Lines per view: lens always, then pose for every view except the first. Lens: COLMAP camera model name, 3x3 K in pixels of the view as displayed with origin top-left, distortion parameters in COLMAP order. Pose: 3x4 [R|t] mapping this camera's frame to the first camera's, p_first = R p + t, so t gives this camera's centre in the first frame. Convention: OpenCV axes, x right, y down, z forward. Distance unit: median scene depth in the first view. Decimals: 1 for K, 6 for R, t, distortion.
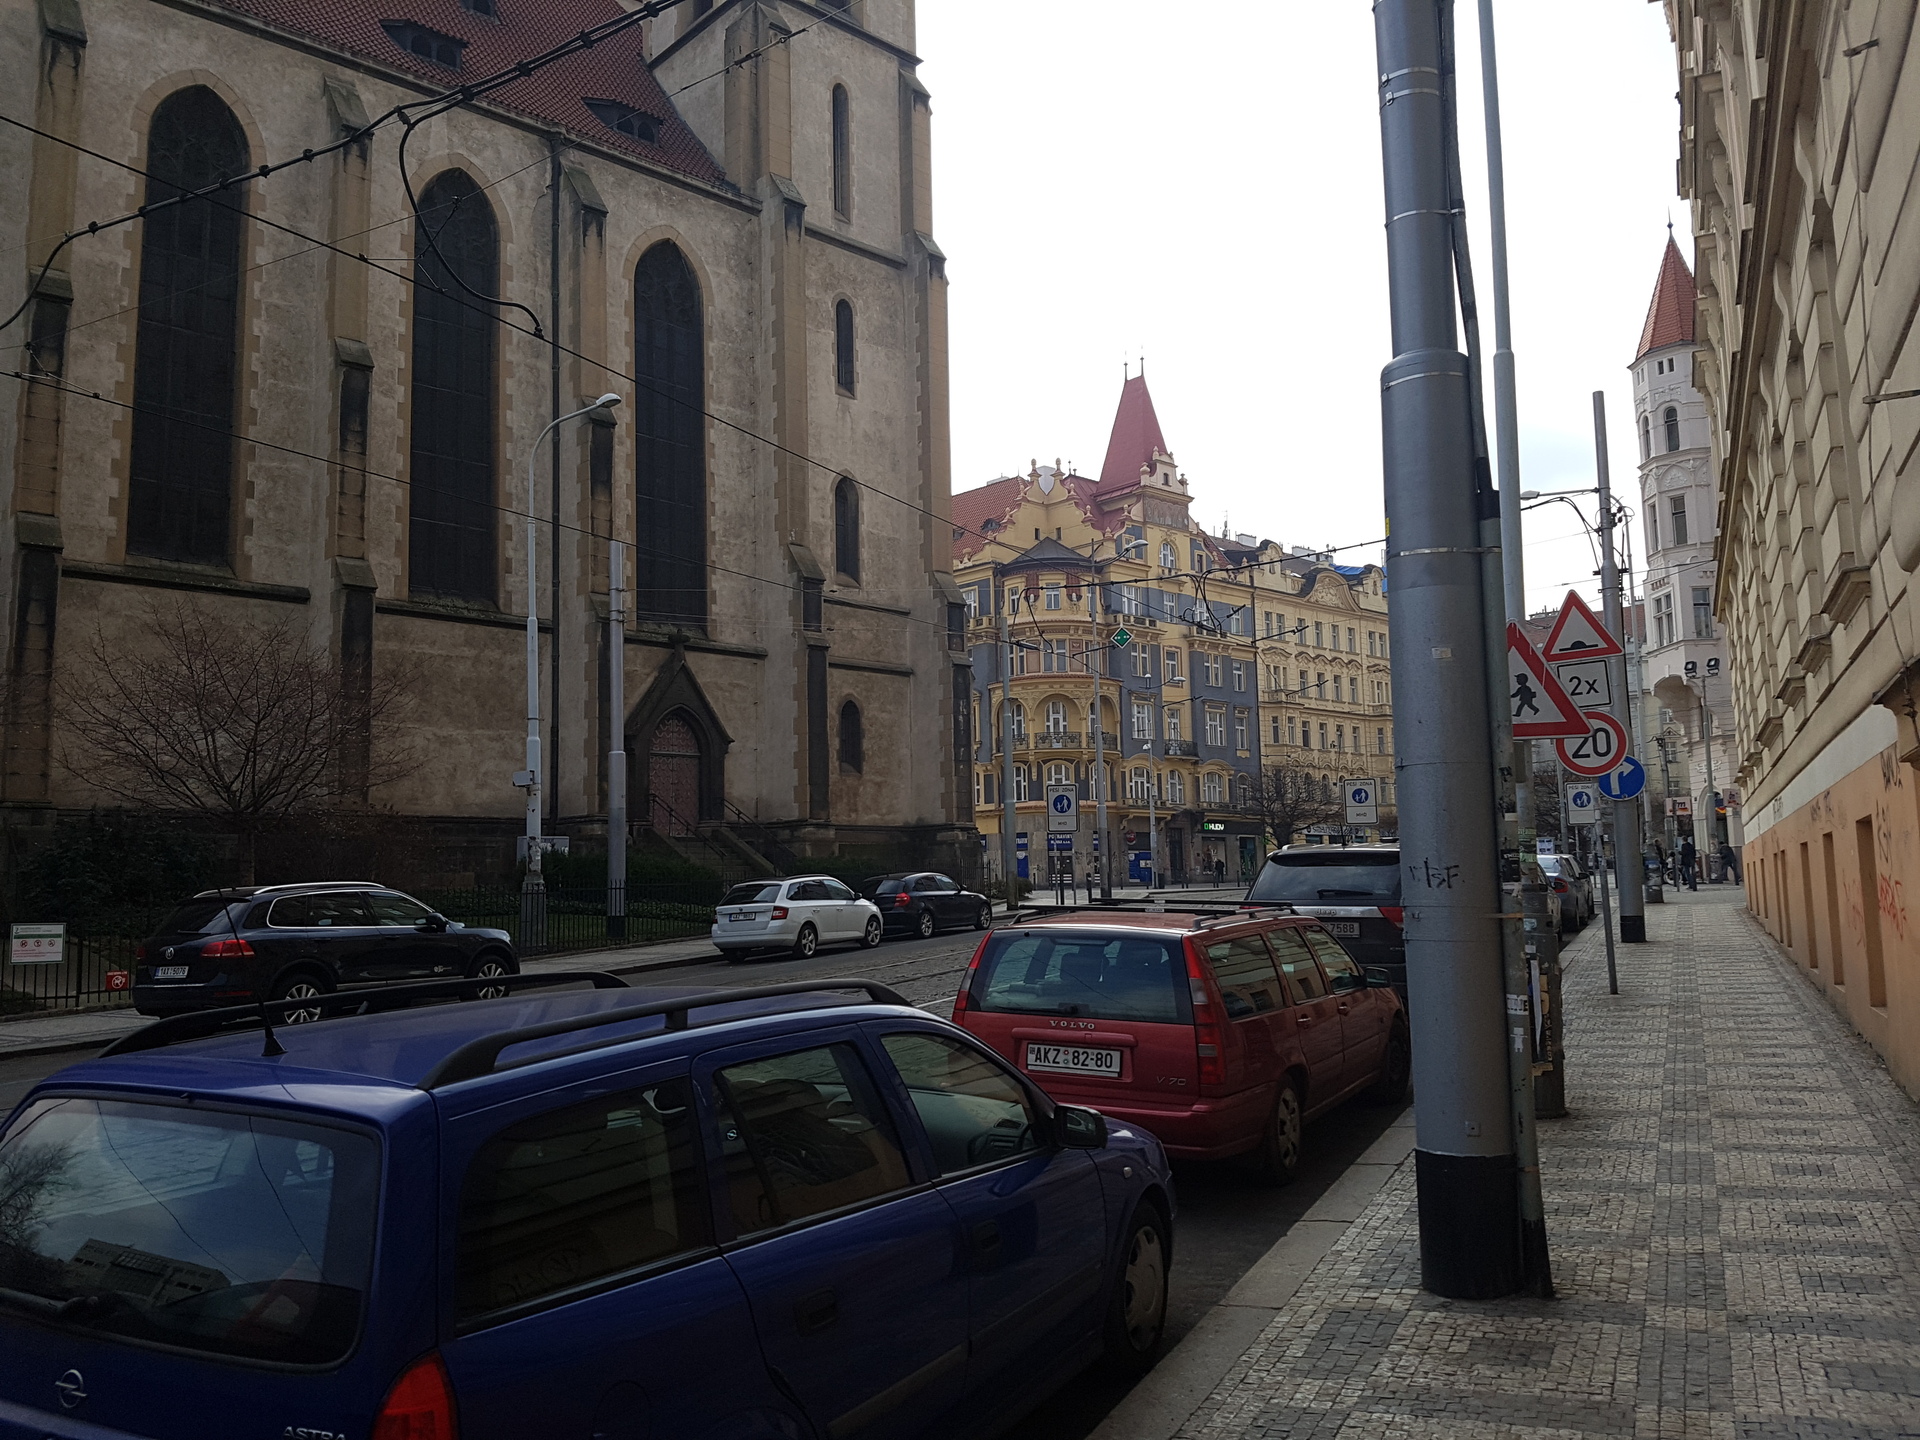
lens RADIAL K [[1425.6, 0, 954.7], [0, 1425.6, 747.2], [0, 0, 1]] dist [0.221027, -0.361397]
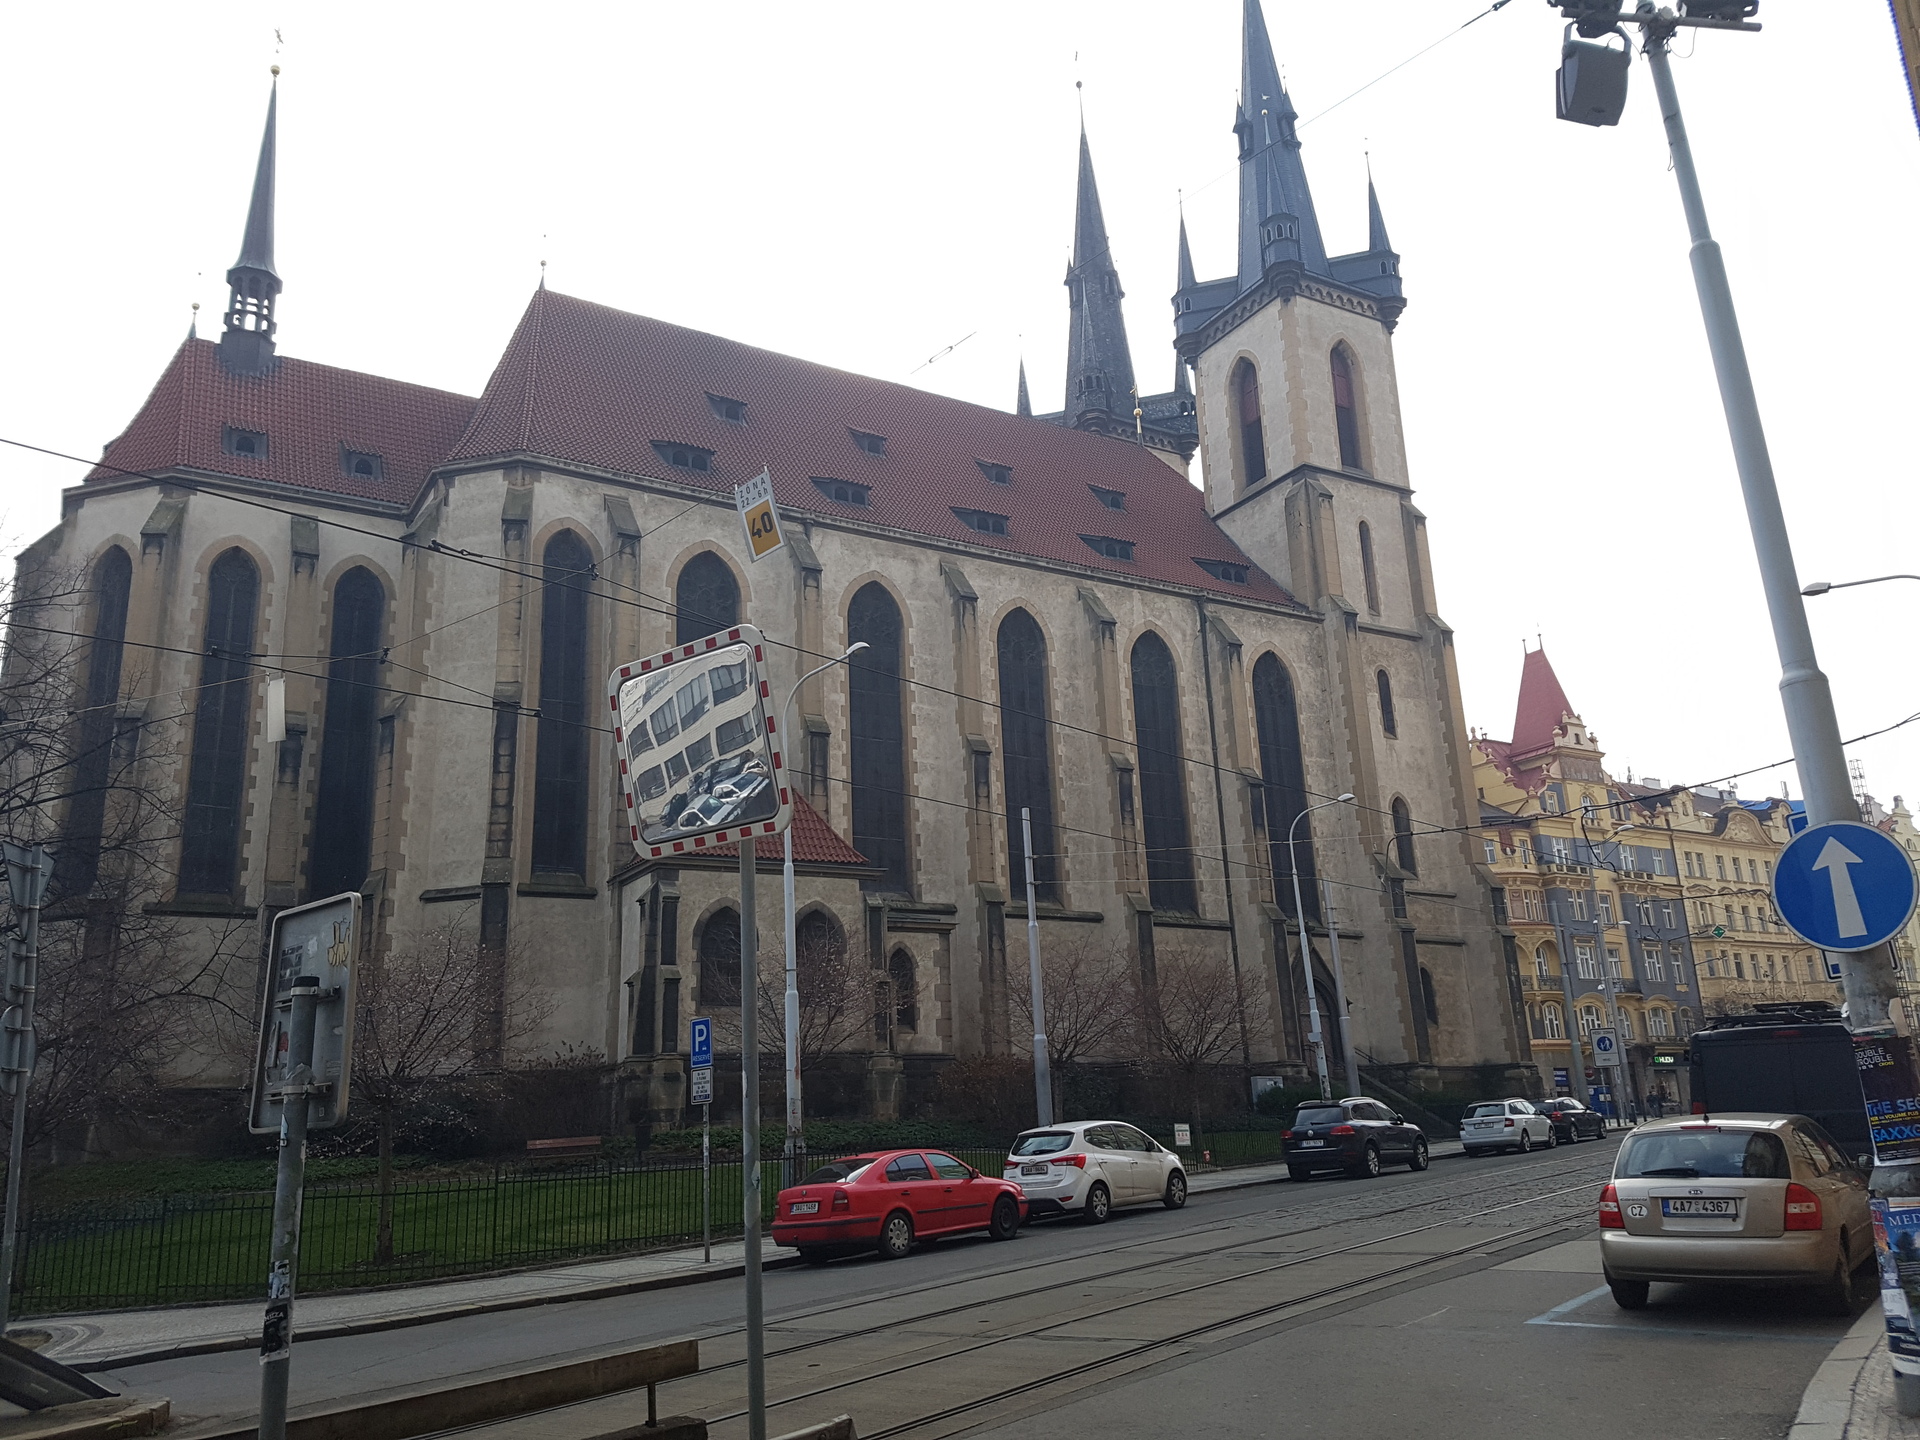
lens RADIAL K [[1496.3, 0, 960.0], [0, 1496.3, 720.0], [0, 0, 1]] dist [0.279917, -0.660176]
pose [[0.981903, -0.073060, -0.174725, -0.120788], [0.041944, 0.983574, -0.175565, -0.014352], [0.184682, 0.165060, 0.968838, -0.251696]]
